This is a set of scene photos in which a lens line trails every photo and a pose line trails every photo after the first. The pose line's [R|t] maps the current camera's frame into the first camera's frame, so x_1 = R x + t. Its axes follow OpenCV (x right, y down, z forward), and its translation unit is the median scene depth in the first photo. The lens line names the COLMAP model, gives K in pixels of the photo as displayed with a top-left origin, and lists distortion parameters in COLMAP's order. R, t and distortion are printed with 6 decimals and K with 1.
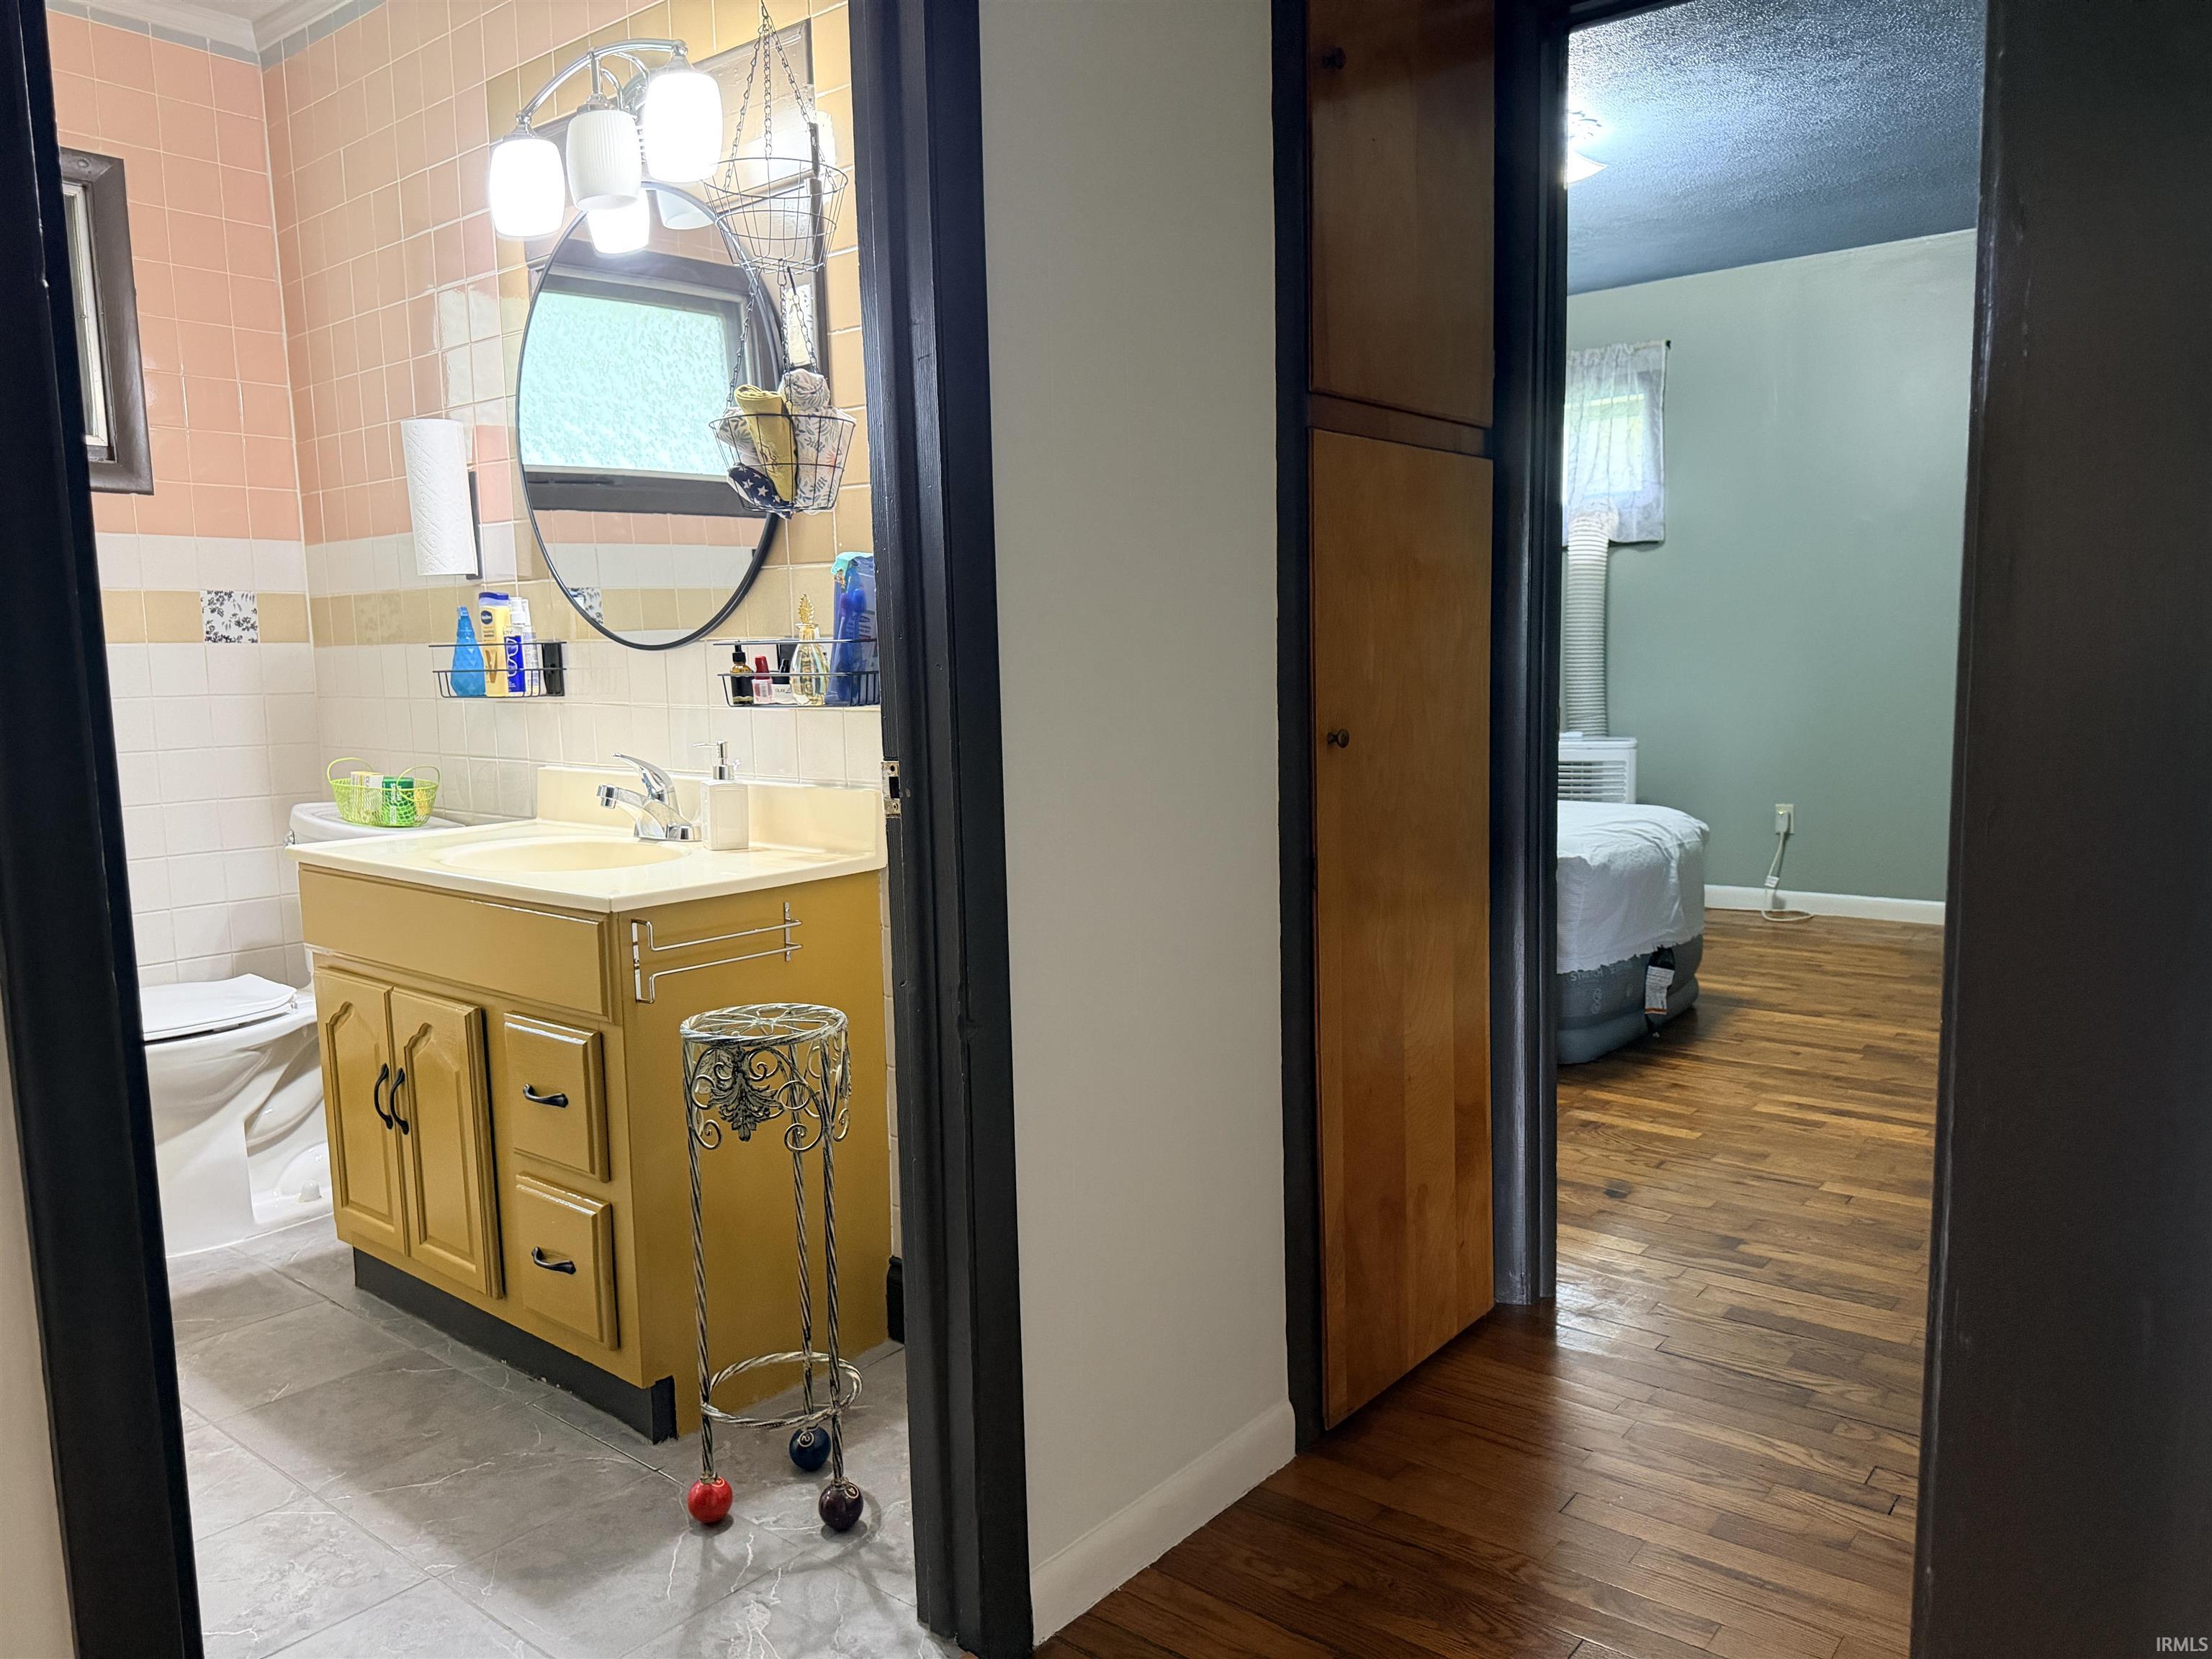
lens RADIAL K [[1546.8, 0, 1104.2], [0, 1546.8, 823.8], [0, 0, 1]] dist [0.061133, -0.074609]
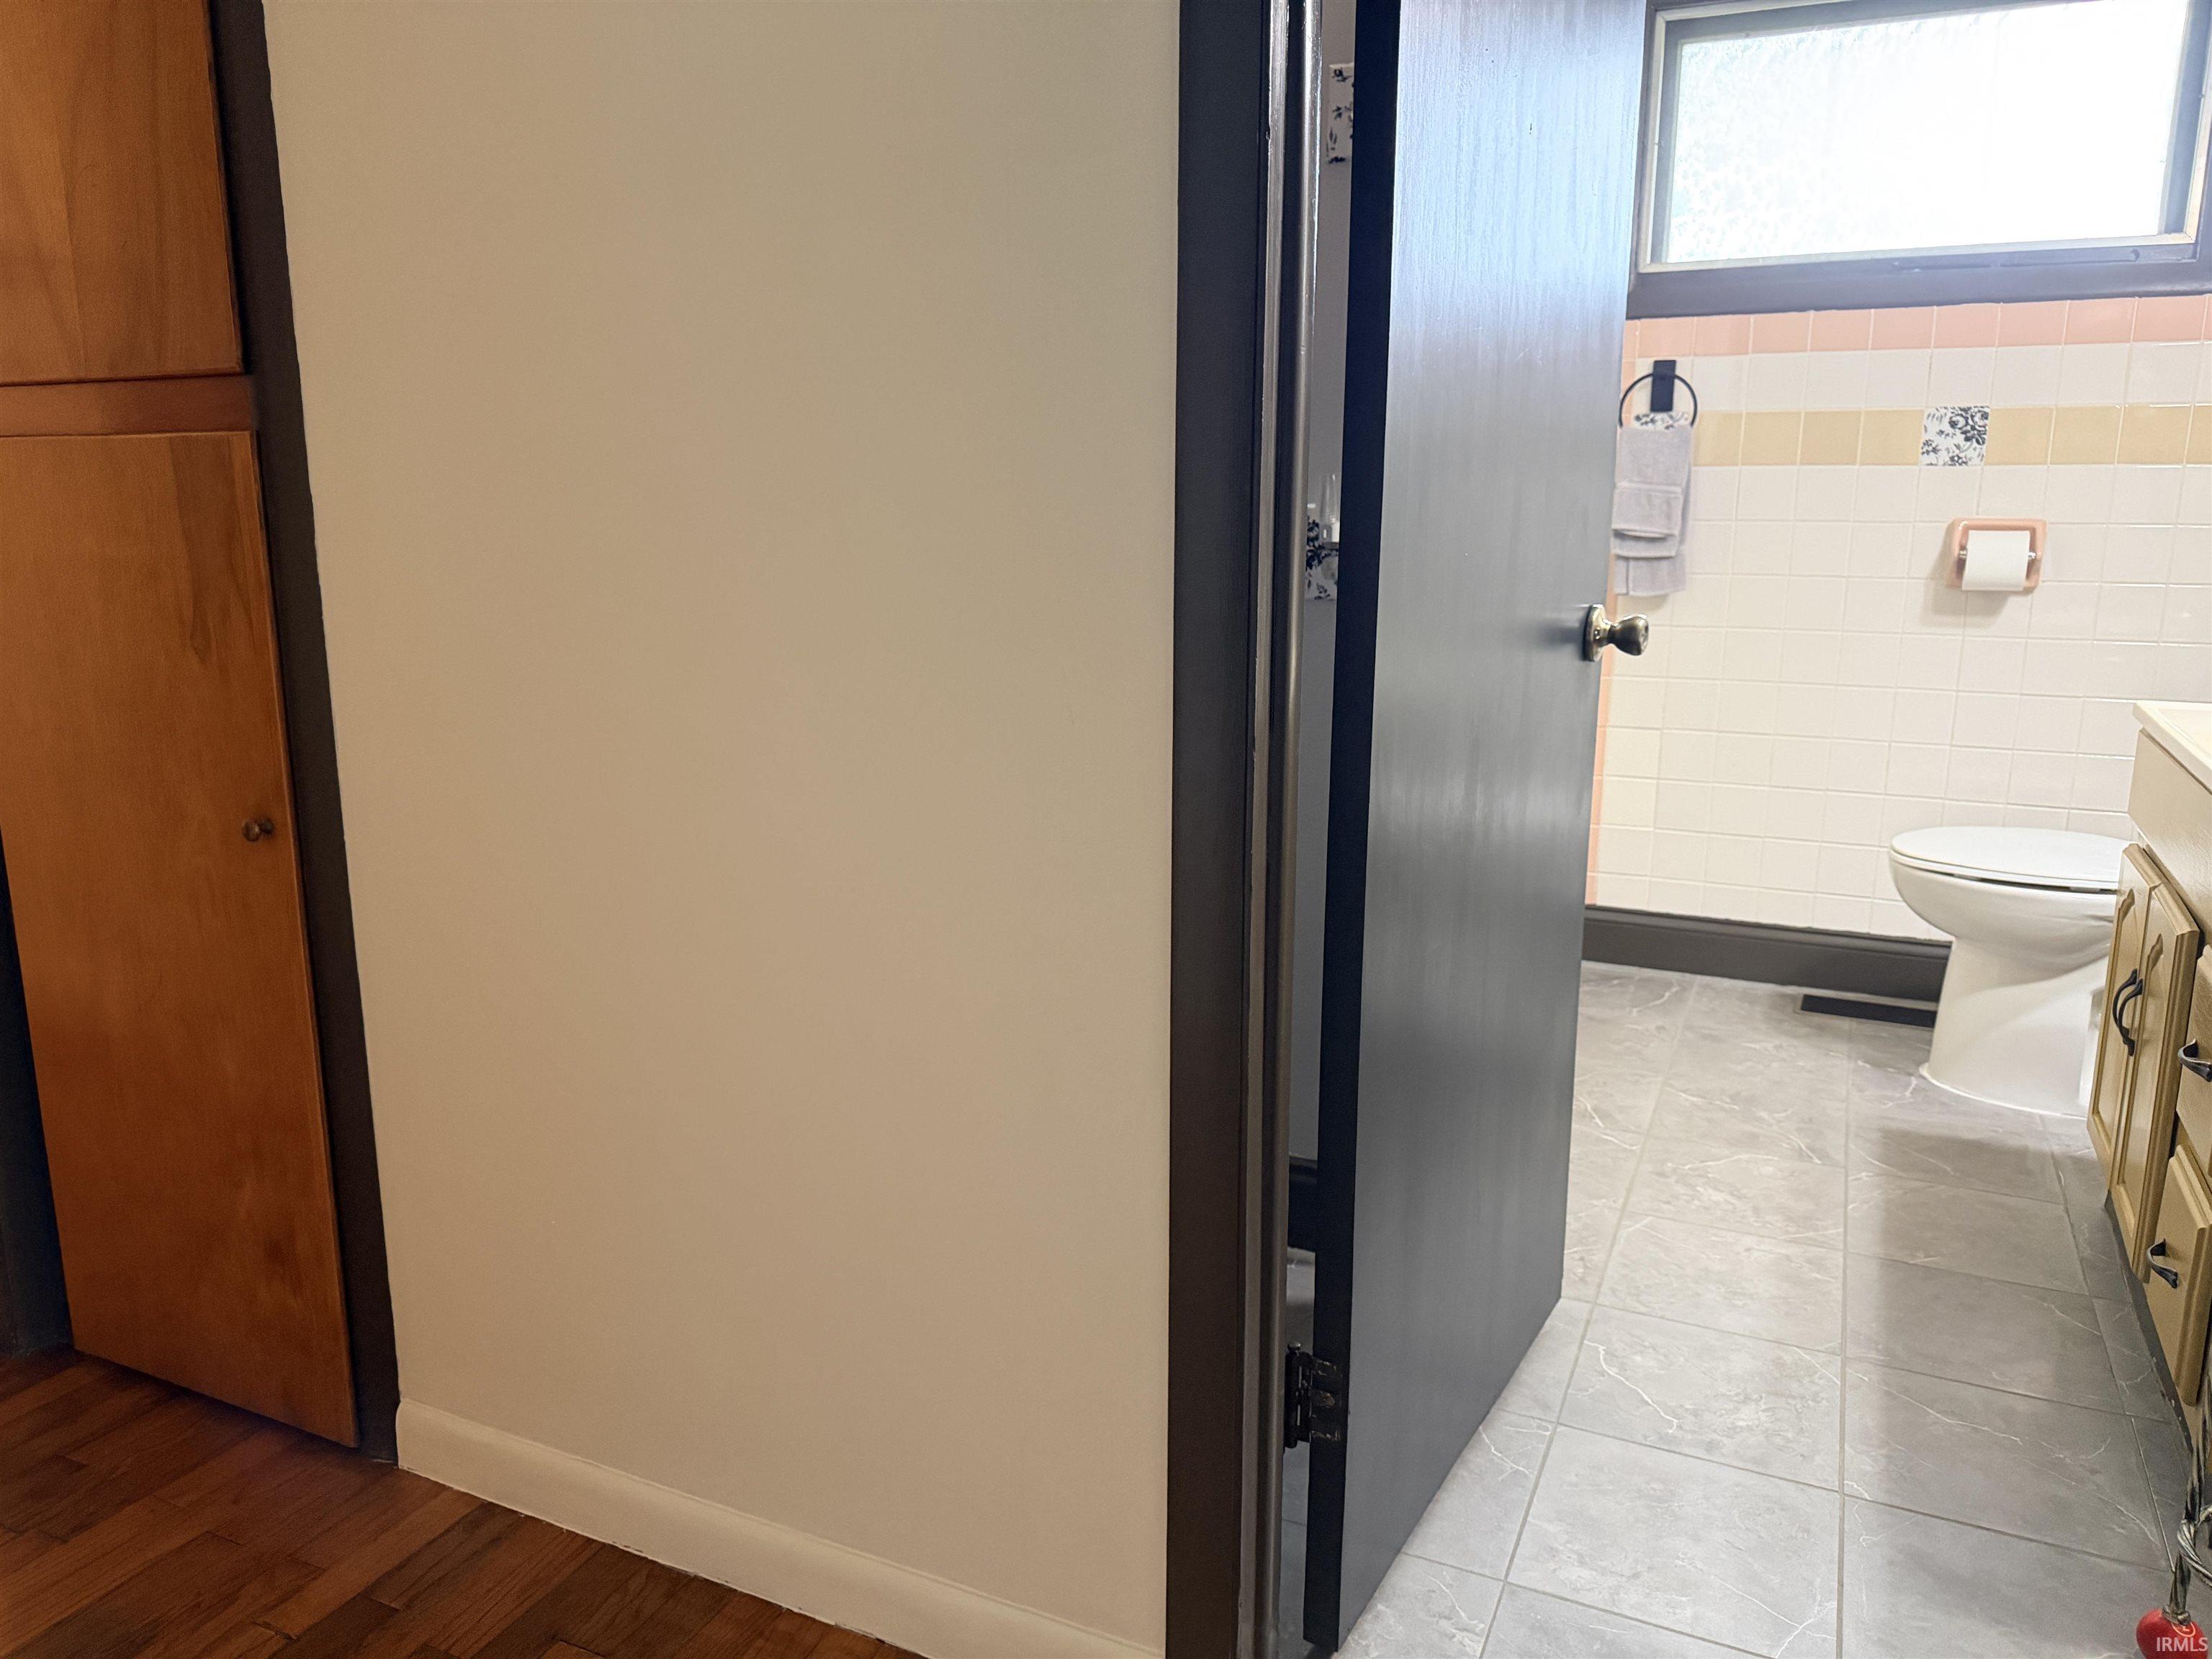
lens RADIAL K [[1546.8, 0, 1105.7], [0, 1546.8, 842.2], [0, 0, 1]] dist [0.061133, -0.074609]
pose [[0.251303, 0.231273, -0.939872, 0.235645], [-0.108849, 0.971627, 0.209982, -0.043713], [0.961768, 0.049535, 0.269347, 0.282952]]
